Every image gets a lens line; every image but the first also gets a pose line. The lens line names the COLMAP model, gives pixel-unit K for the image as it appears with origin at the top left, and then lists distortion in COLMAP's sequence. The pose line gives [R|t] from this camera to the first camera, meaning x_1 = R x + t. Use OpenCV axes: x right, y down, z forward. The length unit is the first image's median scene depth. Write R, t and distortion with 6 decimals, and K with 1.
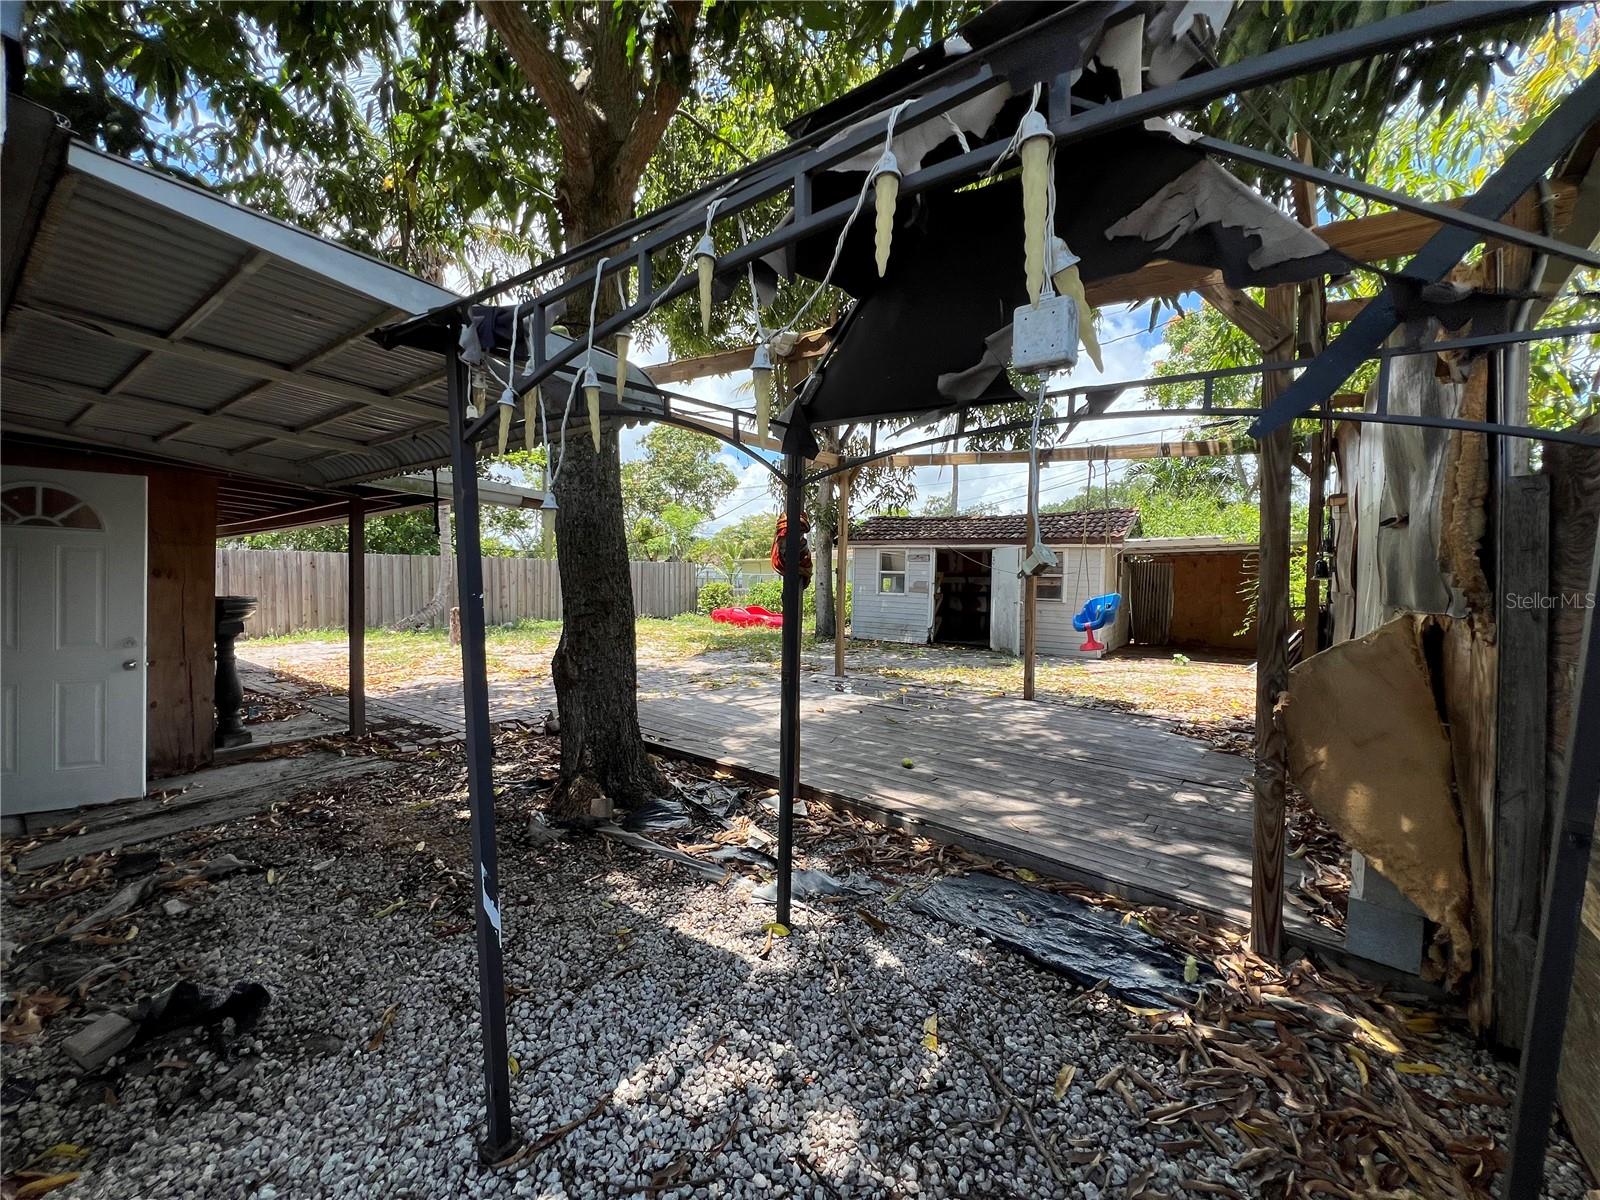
lens RADIAL K [[643.9, 0, 796.5], [0, 643.9, 597.6], [0, 0, 1]] dist [-0.003869, 0.001757]
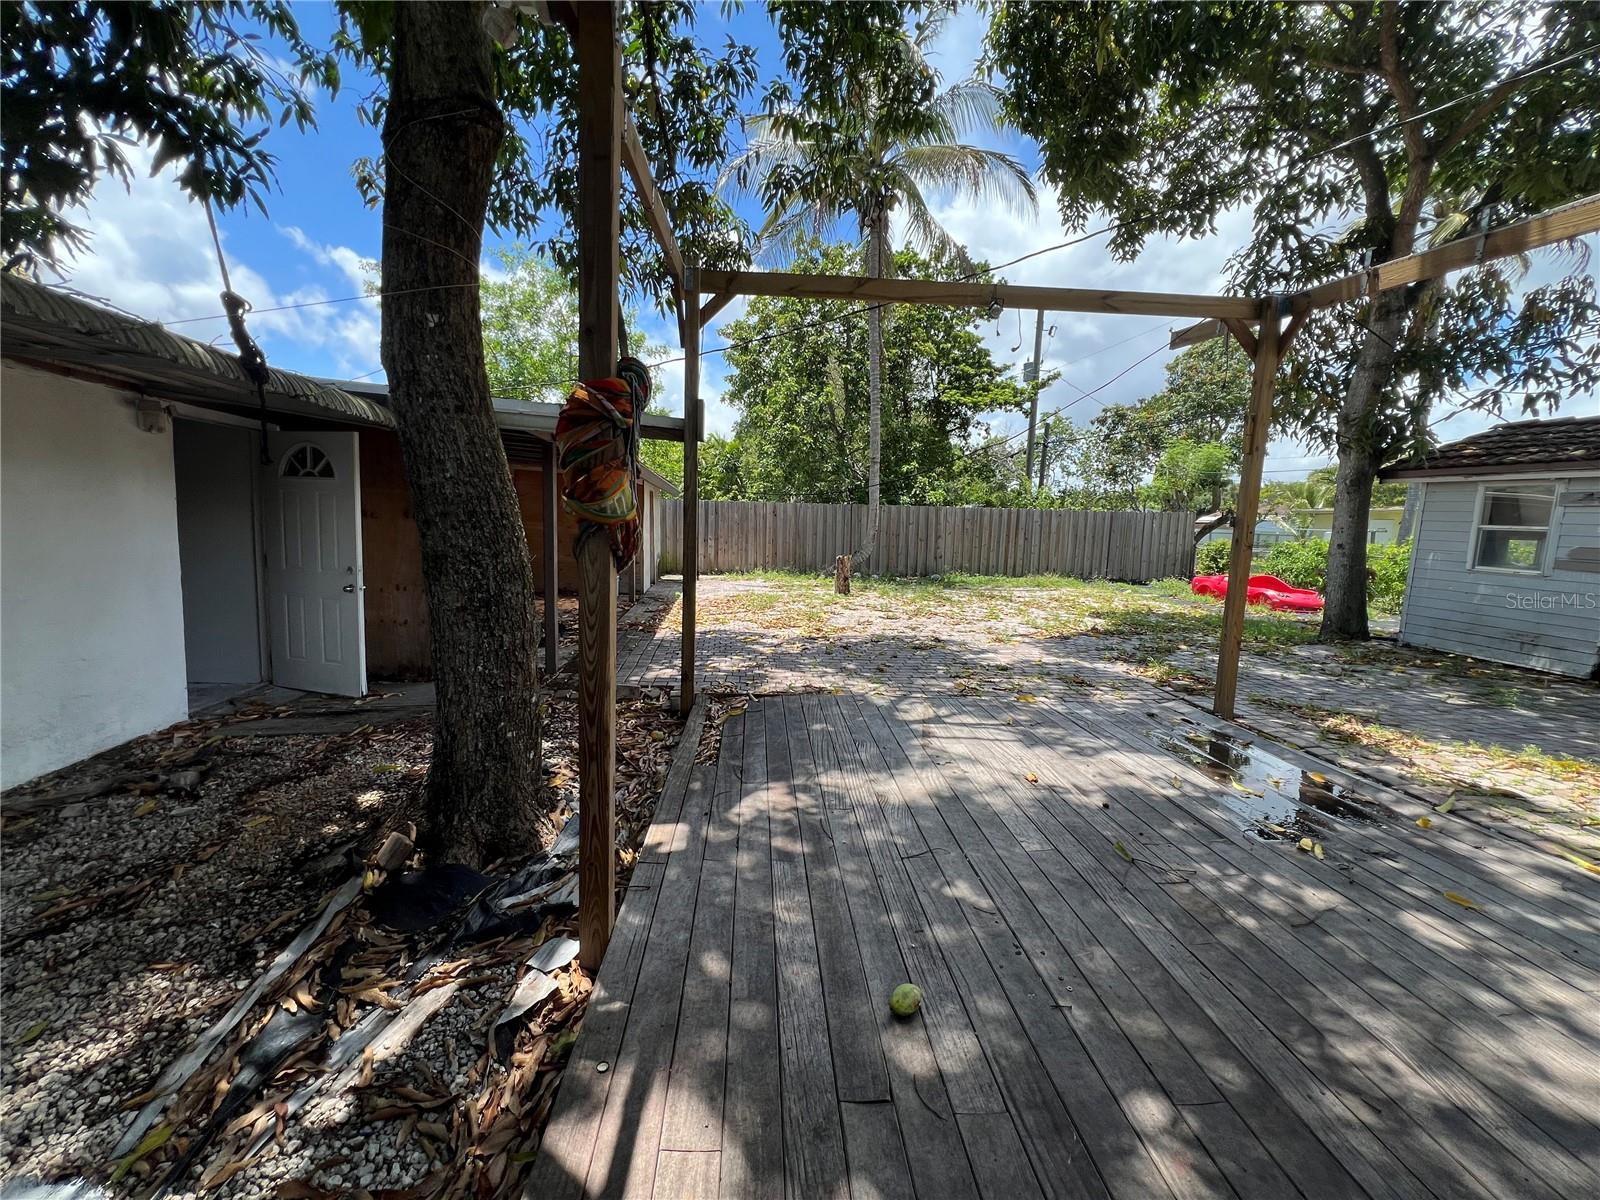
lens RADIAL K [[643.9, 0, 802.0], [0, 643.9, 591.9], [0, 0, 1]] dist [-0.003869, 0.001757]
pose [[0.689762, 0.087365, -0.718746, 0.127129], [-0.040934, 0.995811, 0.081760, -0.007763], [0.722878, -0.026974, 0.690449, 0.229005]]
